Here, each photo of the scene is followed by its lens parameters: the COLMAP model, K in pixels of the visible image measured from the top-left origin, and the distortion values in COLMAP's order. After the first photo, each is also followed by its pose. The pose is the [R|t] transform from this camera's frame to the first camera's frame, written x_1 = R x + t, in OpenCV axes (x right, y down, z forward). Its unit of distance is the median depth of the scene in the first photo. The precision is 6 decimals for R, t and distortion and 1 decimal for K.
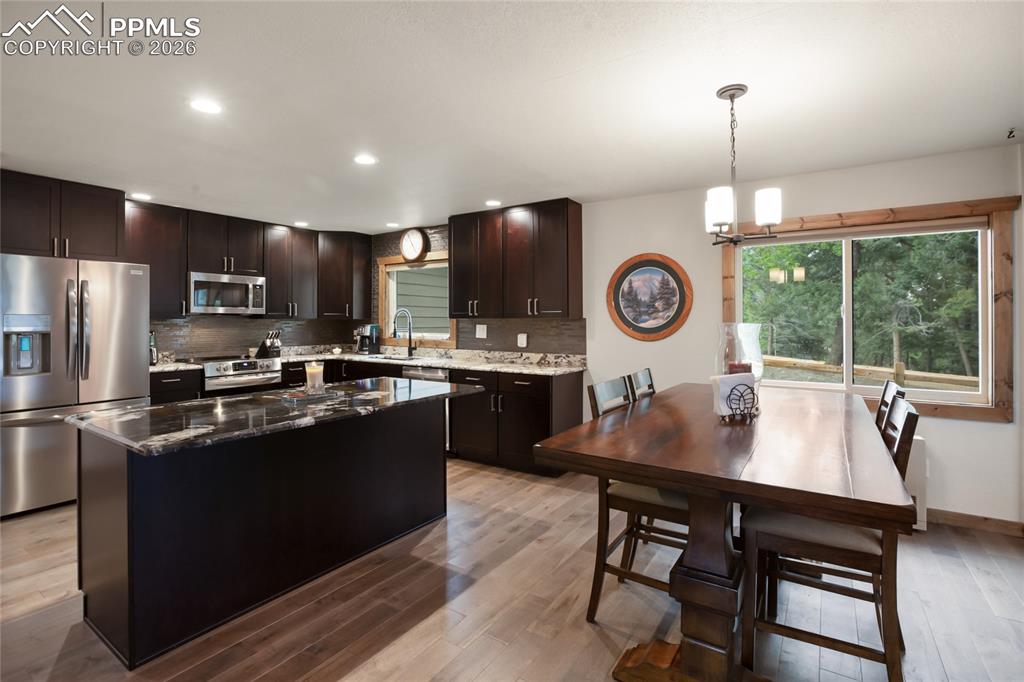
lens RADIAL K [[484.3, 0, 506.6], [0, 484.3, 318.2], [0, 0, 1]] dist [-0.065808, 0.021255]
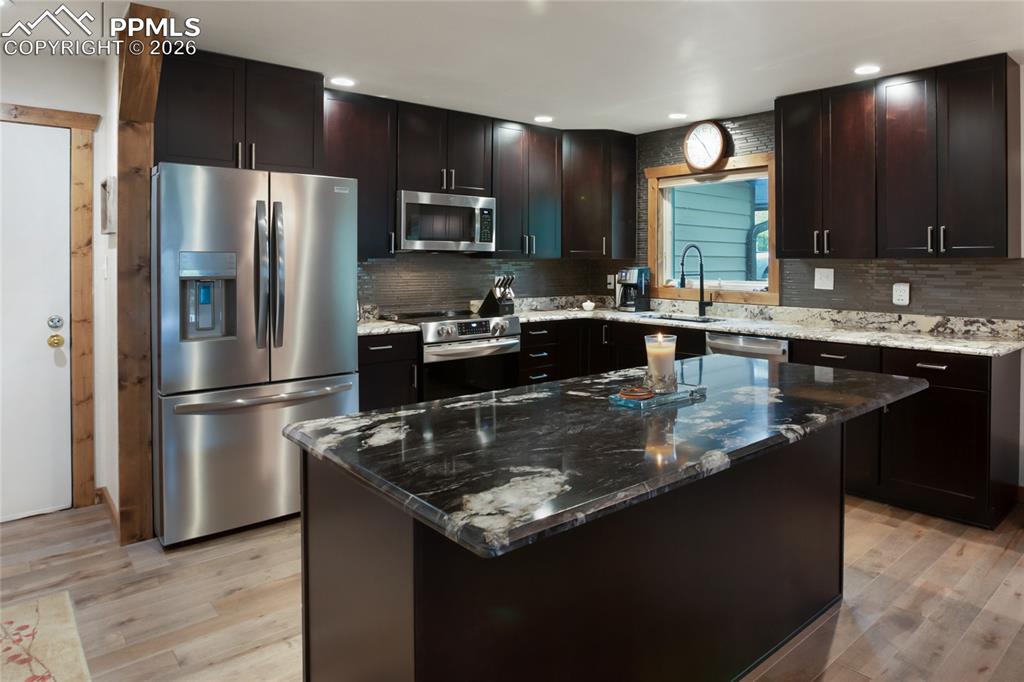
lens RADIAL K [[642.9, 0, 603.9], [0, 642.9, 261.4], [0, 0, 1]] dist [-0.095775, 0.056758]
pose [[0.977865, 0.002217, -0.209224, -0.164104], [-0.001191, 0.999987, 0.005031, 0.000746], [0.209233, -0.004671, 0.977855, 0.132308]]
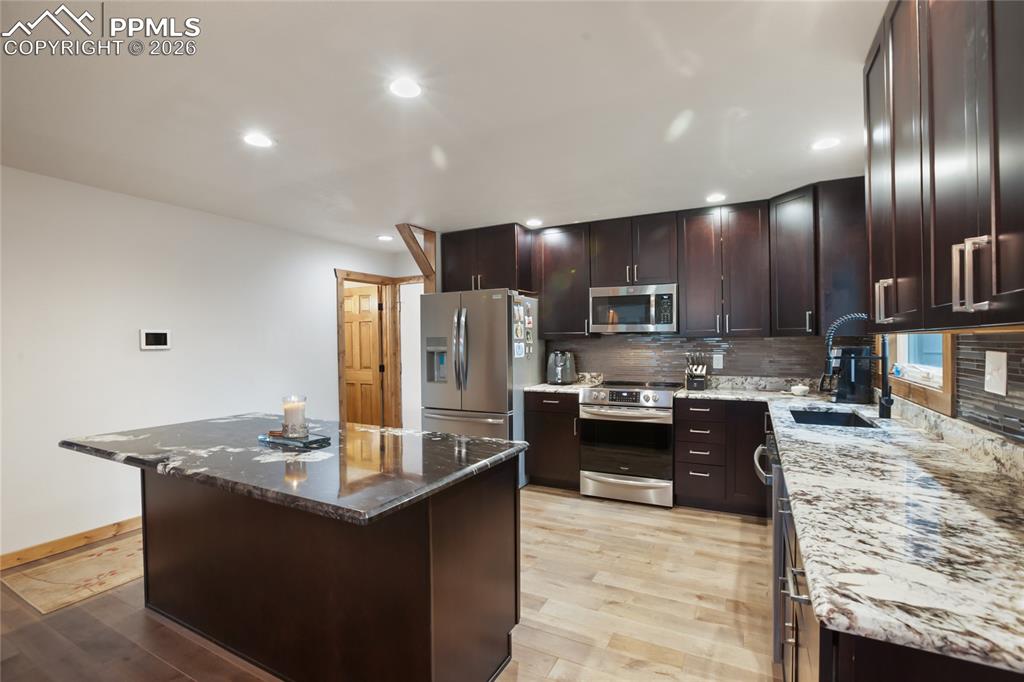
lens RADIAL K [[478.7, 0, 516.2], [0, 478.7, 346.5], [0, 0, 1]] dist [-0.021926, 0.000268]
pose [[0.114178, 0.017545, -0.993305, 0.228944], [0.014230, 0.999713, 0.019294, -0.003463], [0.993358, -0.016337, 0.113896, 0.676170]]
